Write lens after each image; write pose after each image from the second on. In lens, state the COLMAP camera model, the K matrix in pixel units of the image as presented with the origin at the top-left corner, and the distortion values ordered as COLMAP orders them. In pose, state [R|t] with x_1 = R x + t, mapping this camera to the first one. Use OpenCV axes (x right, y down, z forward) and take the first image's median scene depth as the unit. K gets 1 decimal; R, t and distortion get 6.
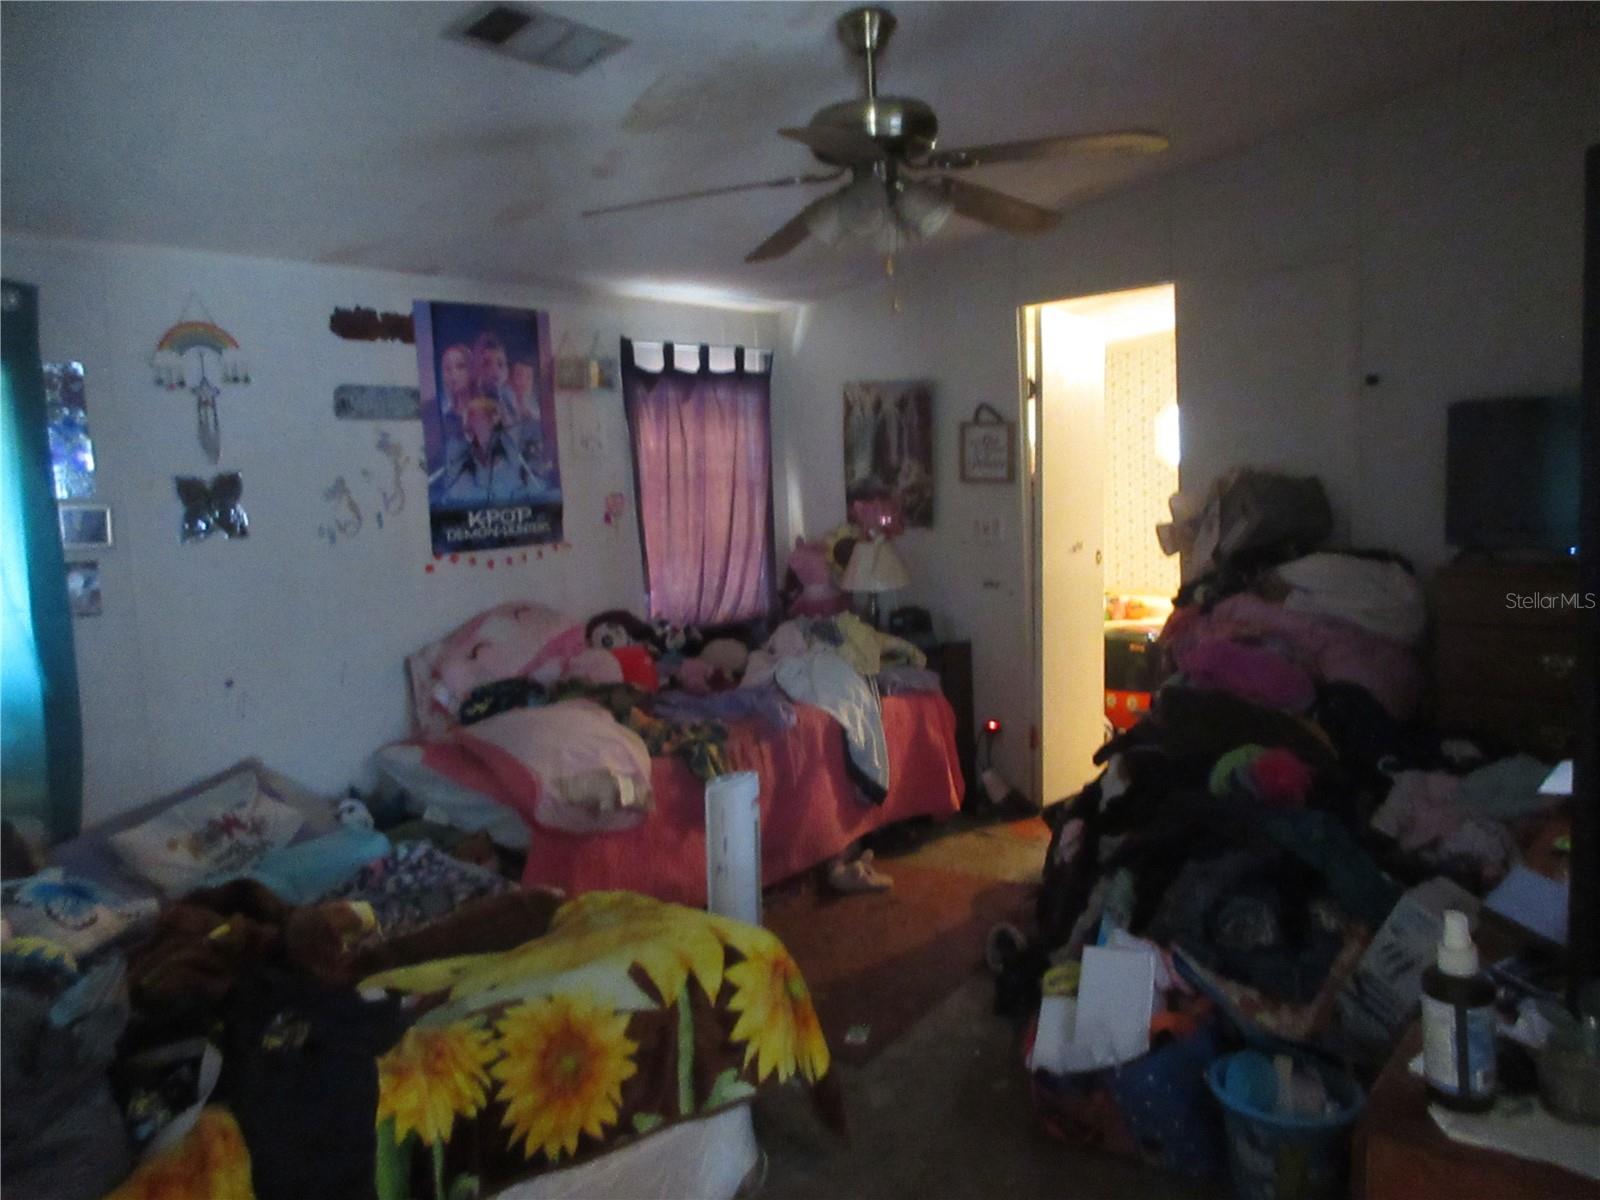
lens RADIAL K [[1172.9, 0, 806.6], [0, 1172.9, 591.0], [0, 0, 1]] dist [-0.022937, 0.008417]
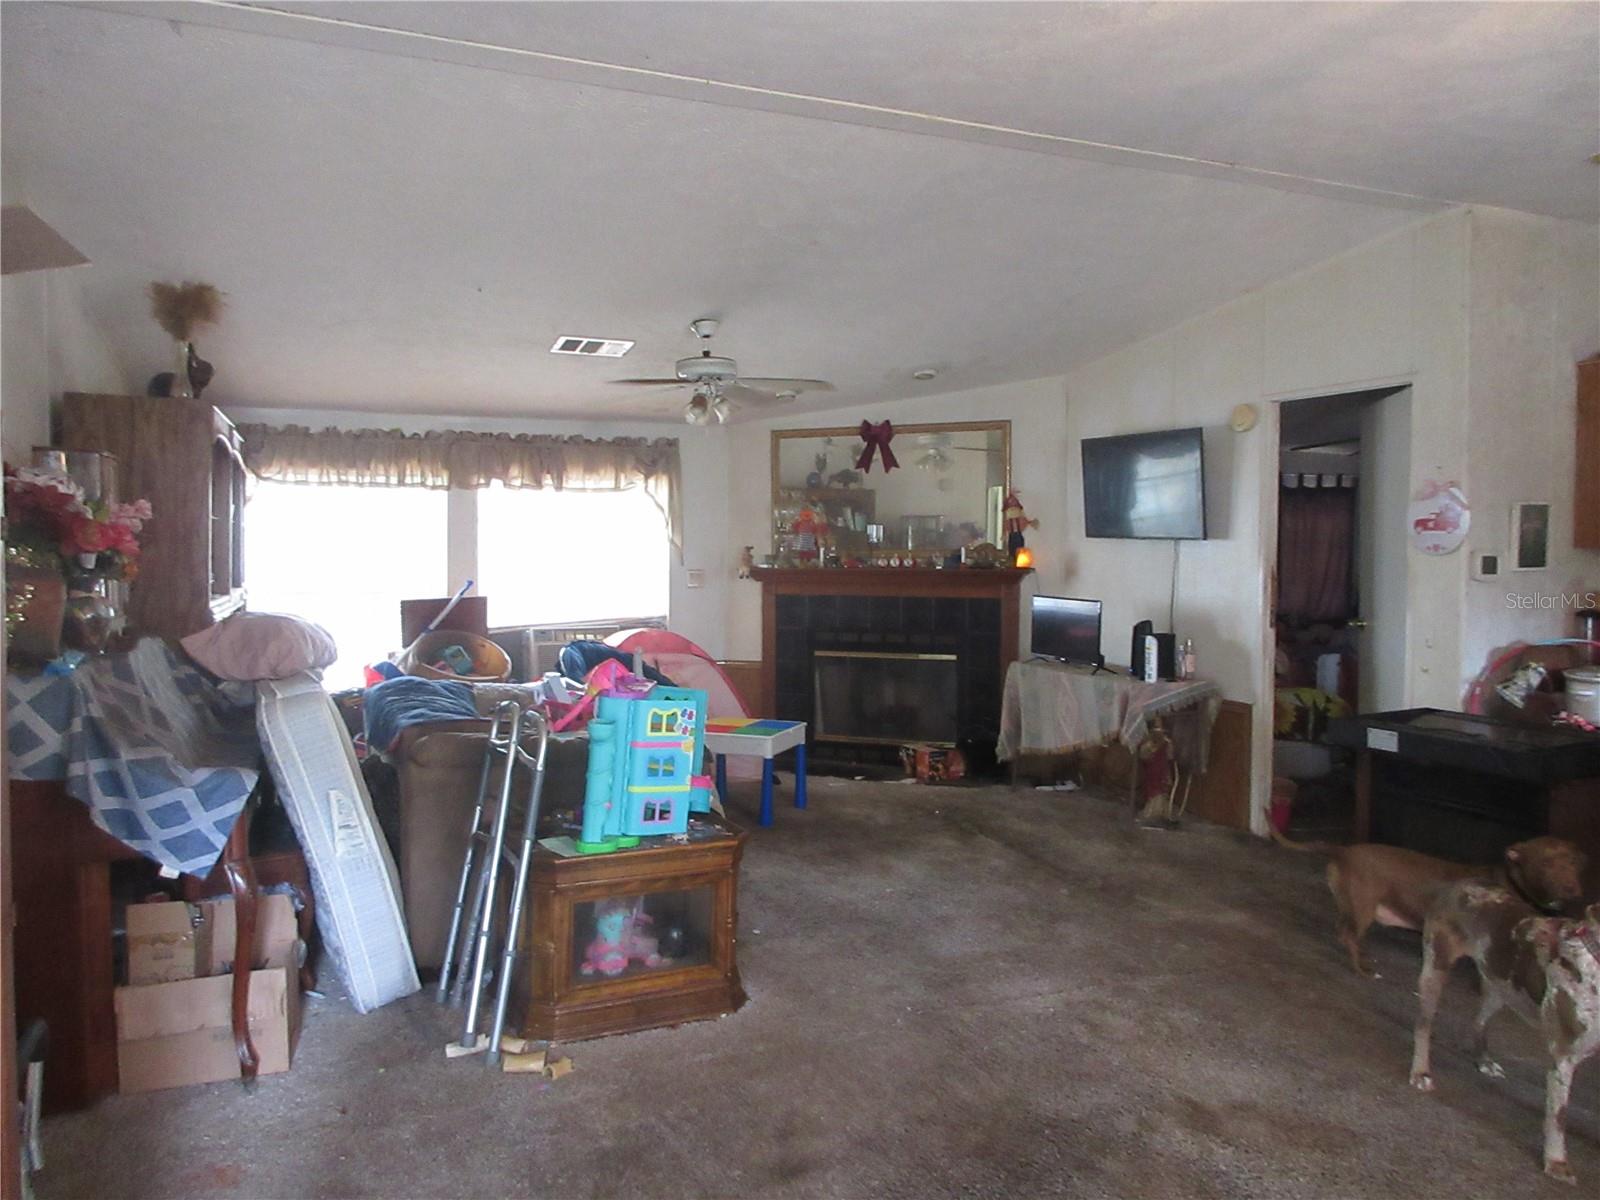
lens RADIAL K [[1172.9, 0, 806.6], [0, 1172.9, 591.0], [0, 0, 1]] dist [-0.022937, 0.008417]
pose [[0.893369, 0.070578, -0.443747, 0.050525], [-0.091955, 0.995402, -0.026808, 0.235803], [0.439814, 0.064754, 0.895751, -2.317409]]
